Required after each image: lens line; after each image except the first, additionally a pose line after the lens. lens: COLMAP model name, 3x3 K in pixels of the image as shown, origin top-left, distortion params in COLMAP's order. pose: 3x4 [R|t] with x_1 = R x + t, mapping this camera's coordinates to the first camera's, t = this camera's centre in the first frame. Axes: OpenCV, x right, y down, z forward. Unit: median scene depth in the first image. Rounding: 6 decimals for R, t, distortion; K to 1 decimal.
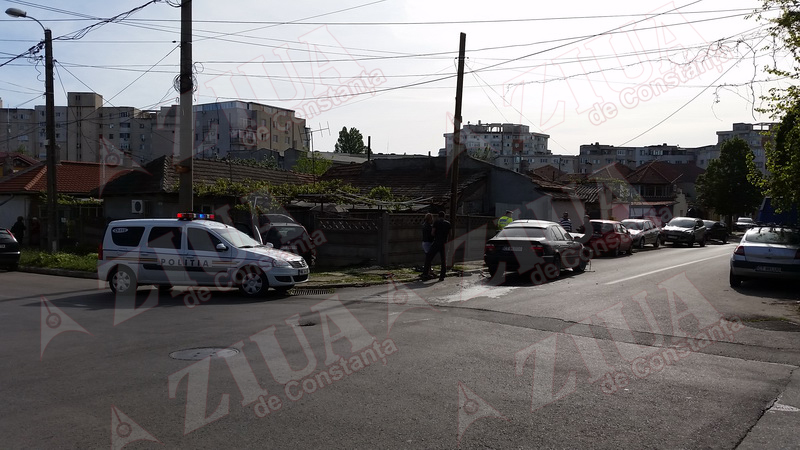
lens RADIAL K [[714.0, 0, 394.5], [0, 714.0, 227.2], [0, 0, 1]] dist [0.144085, -0.322877]
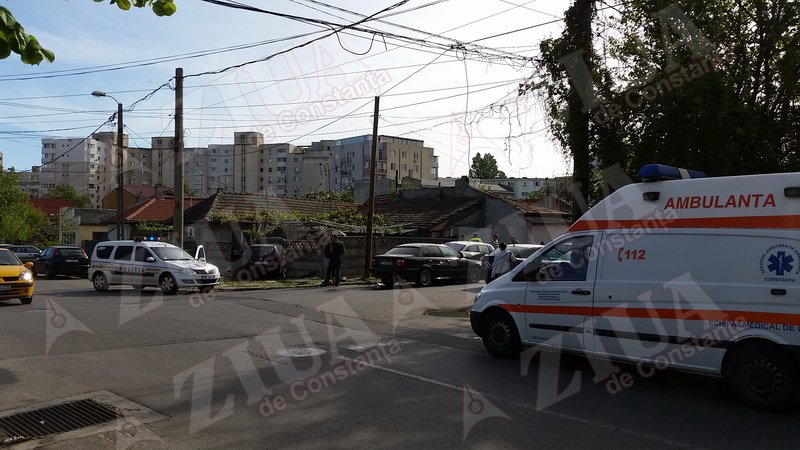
lens RADIAL K [[733.5, 0, 400.0], [0, 733.5, 225.0], [0, 0, 1]] dist [0.180182, -0.370471]
pose [[0.964219, -0.008369, -0.264976, 0.314670], [-0.000962, 0.999384, -0.035067, 0.004772], [0.265107, 0.034067, 0.963617, -0.167668]]
